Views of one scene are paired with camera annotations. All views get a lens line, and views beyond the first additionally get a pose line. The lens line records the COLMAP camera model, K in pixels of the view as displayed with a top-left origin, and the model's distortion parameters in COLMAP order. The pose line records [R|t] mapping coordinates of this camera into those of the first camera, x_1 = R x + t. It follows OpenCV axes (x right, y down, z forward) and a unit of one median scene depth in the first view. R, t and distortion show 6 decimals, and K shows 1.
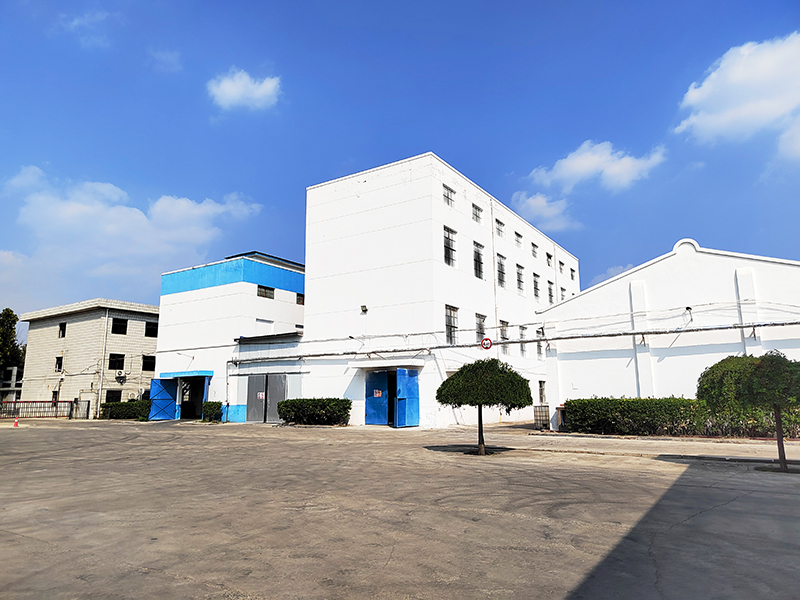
lens RADIAL K [[538.3, 0, 400.0], [0, 538.3, 300.0], [0, 0, 1]] dist [0.006556, -0.000360]
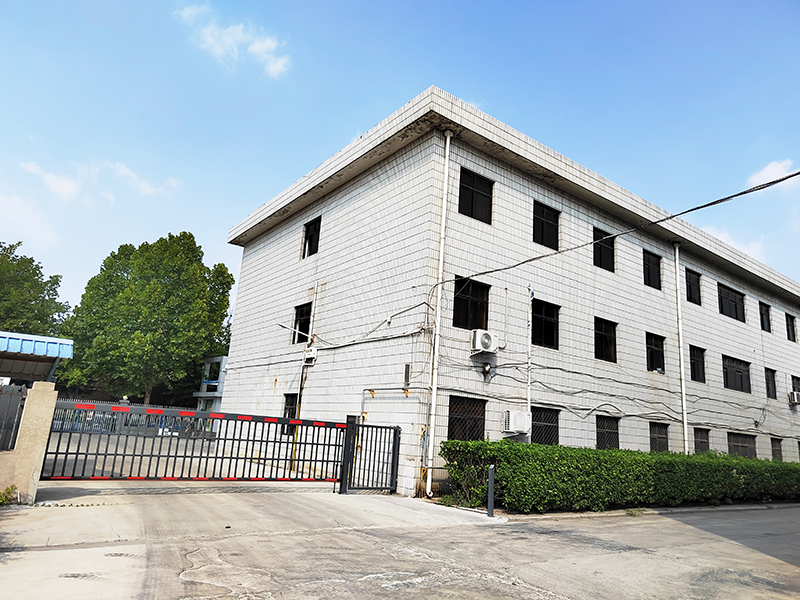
lens RADIAL K [[538.3, 0, 400.0], [0, 538.3, 300.0], [0, 0, 1]] dist [0.006556, -0.000360]
pose [[0.940642, -0.005178, -0.339360, -0.459346], [-0.018579, 0.997599, -0.066718, 0.132843], [0.338891, 0.069063, 0.938288, 0.699390]]
